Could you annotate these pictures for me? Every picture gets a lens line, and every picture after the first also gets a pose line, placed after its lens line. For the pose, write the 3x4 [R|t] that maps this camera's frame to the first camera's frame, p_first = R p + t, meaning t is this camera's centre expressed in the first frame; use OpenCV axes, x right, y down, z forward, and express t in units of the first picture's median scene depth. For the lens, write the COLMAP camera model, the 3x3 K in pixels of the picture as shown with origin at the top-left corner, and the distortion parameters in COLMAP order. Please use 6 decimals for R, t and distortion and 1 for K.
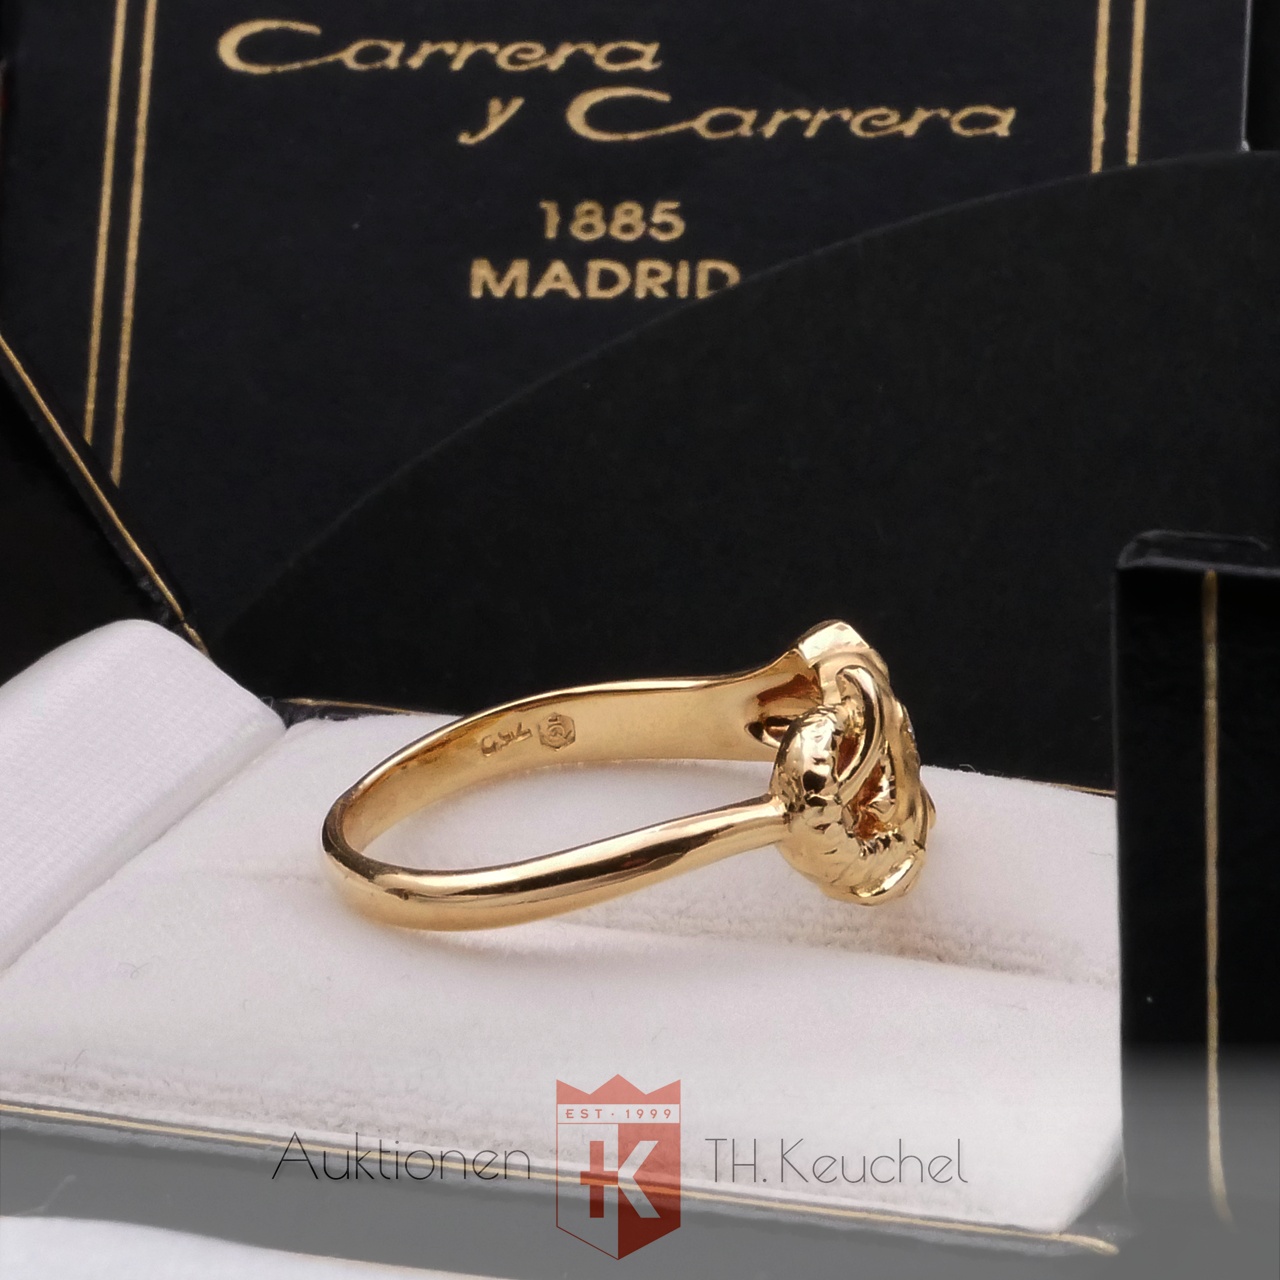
lens RADIAL K [[6889.8, 0, 640.0], [0, 6889.8, 640.0], [0, 0, 1]] dist [-1.941914, 97.086701]
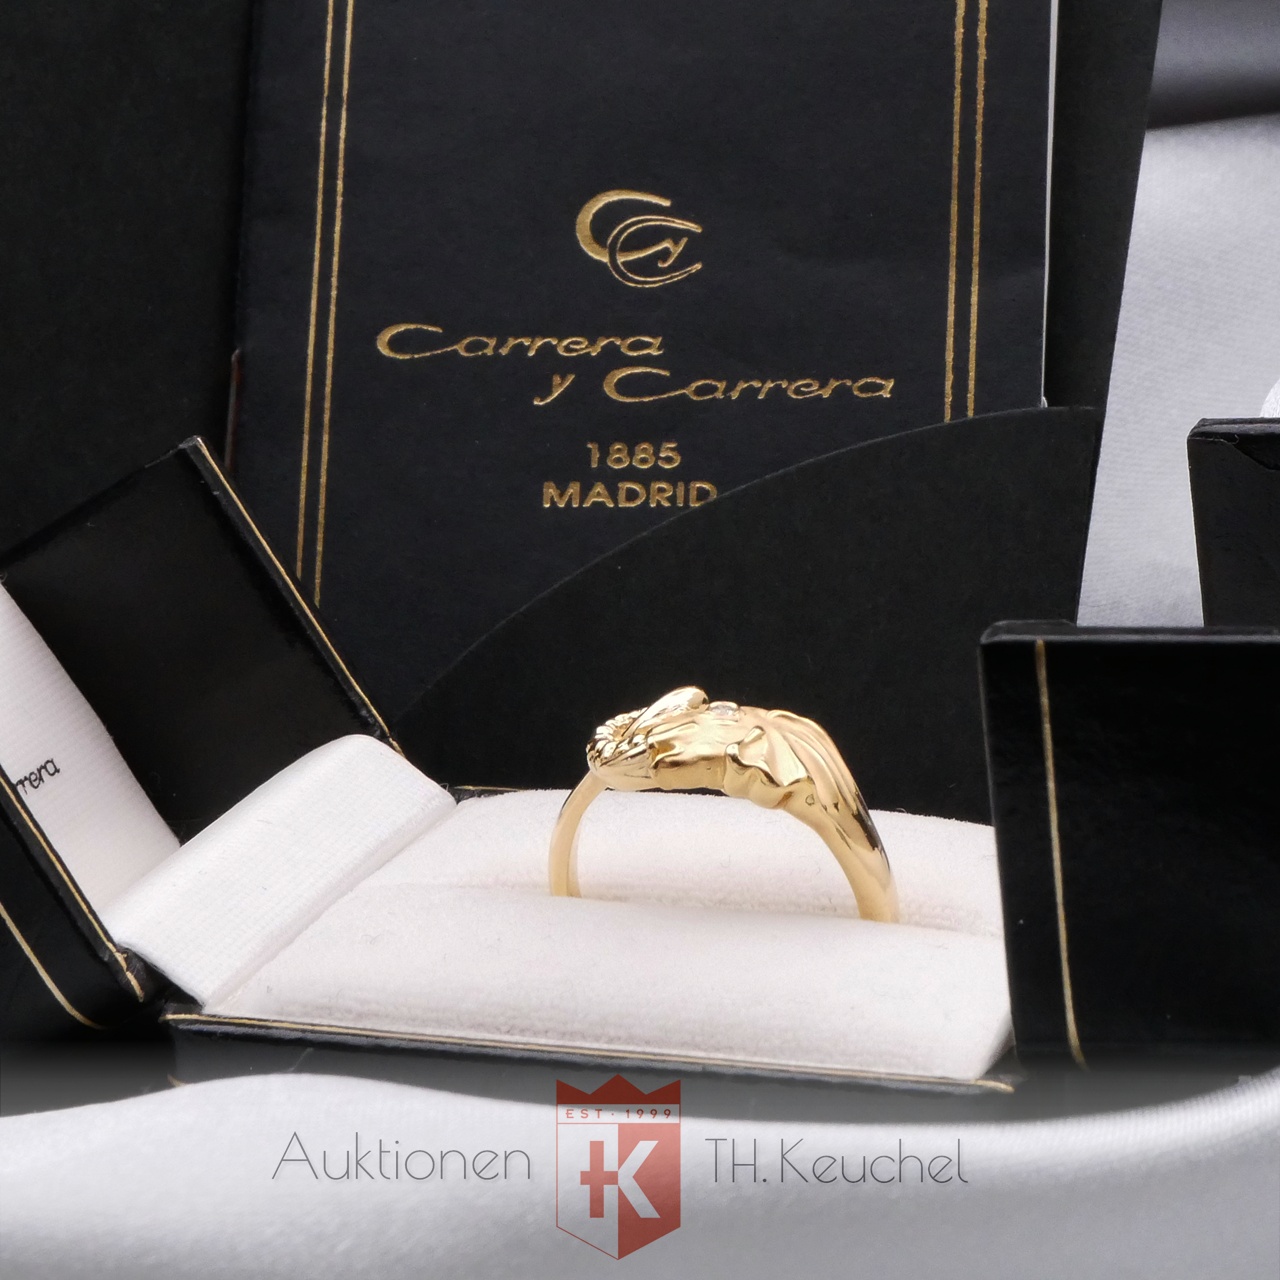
lens RADIAL K [[6889.8, 0, 640.0], [0, 6889.8, 640.0], [0, 0, 1]] dist [-1.941914, 97.086701]
pose [[0.999945, -0.008378, 0.006245, -0.012682], [0.008335, 0.999941, 0.006927, -0.030387], [-0.006302, -0.006874, 0.999957, -0.552834]]
